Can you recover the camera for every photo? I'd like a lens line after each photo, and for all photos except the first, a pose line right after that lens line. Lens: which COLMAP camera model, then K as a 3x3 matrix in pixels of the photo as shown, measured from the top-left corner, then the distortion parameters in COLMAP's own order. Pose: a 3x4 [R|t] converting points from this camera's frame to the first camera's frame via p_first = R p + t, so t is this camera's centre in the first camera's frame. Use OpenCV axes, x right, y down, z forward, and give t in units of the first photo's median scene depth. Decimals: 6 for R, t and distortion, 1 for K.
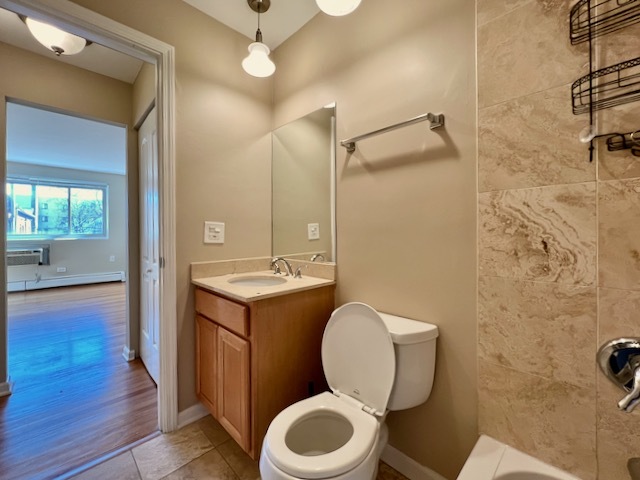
lens RADIAL K [[258.8, 0, 320.0], [0, 258.8, 240.0], [0, 0, 1]] dist [-0.000126, -0.012600]
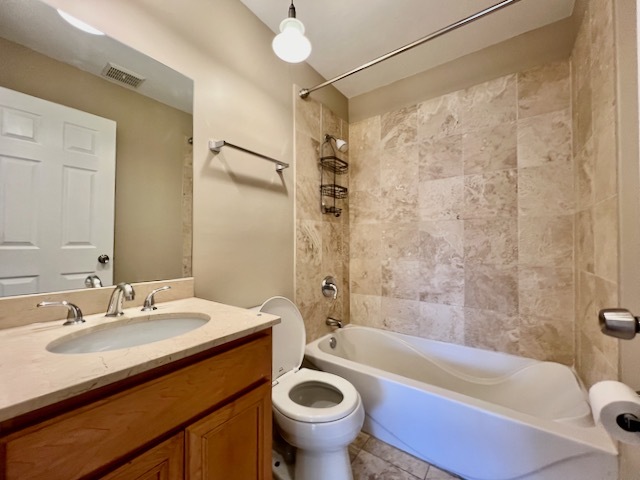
lens RADIAL K [[256.3, 0, 320.0], [0, 256.3, 240.0], [0, 0, 1]] dist [-0.000022, 0.000010]
pose [[-0.153940, 0.004959, 0.988068, -1.053707], [0.018876, 0.999820, -0.002077, -0.021280], [-0.987900, 0.018331, -0.154006, 0.969481]]
